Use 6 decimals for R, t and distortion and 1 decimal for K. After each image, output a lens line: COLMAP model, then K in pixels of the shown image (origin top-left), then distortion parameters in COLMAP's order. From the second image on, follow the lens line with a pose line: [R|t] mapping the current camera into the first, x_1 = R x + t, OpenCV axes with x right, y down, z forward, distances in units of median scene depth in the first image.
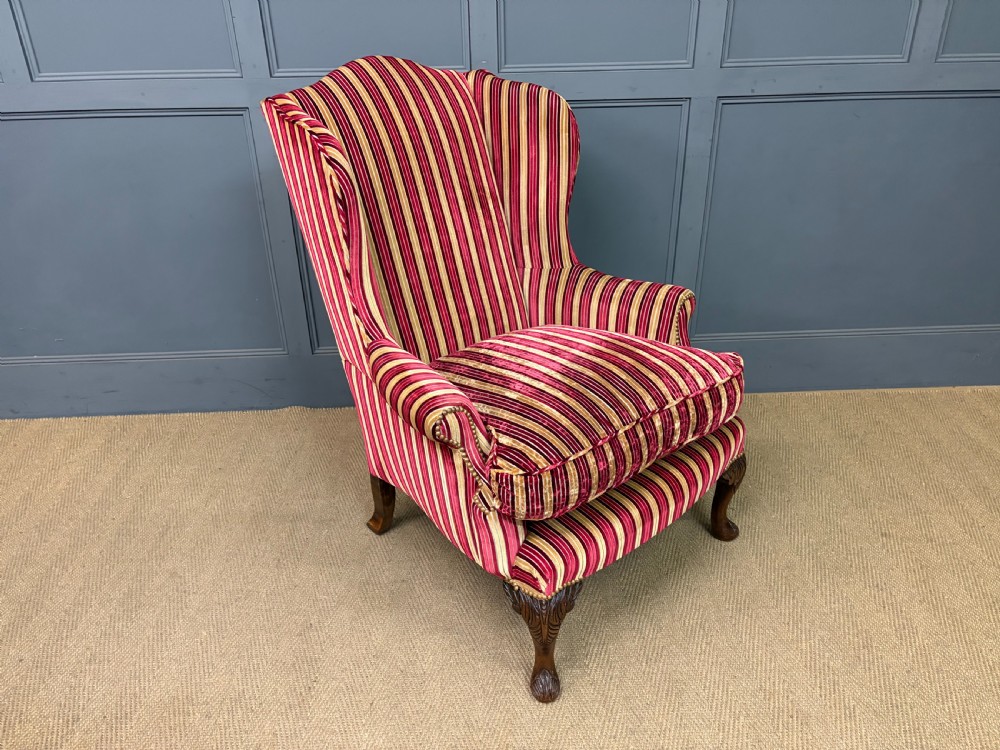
lens RADIAL K [[764.3, 0, 497.2], [0, 764.3, 374.1], [0, 0, 1]] dist [0.065178, -0.079805]
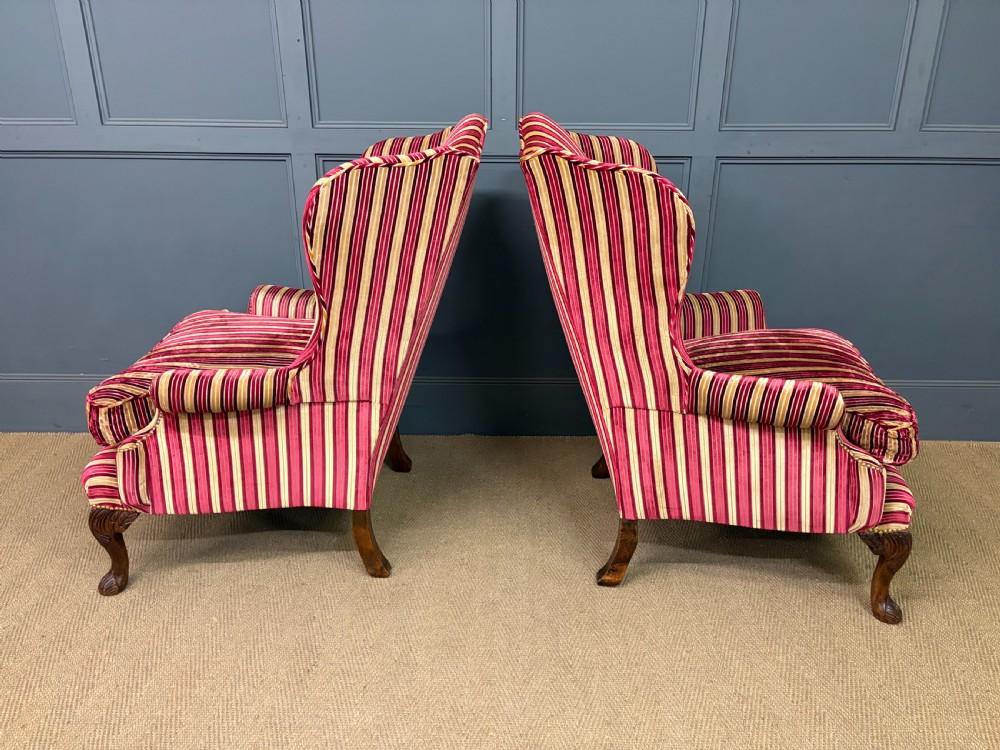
lens RADIAL K [[764.3, 0, 498.6], [0, 764.3, 377.8], [0, 0, 1]] dist [0.065178, -0.079805]
pose [[0.998515, 0.039355, -0.037666, 0.040116], [-0.042781, 0.994561, -0.094969, 0.087417], [0.033723, 0.096439, 0.994767, -0.082784]]
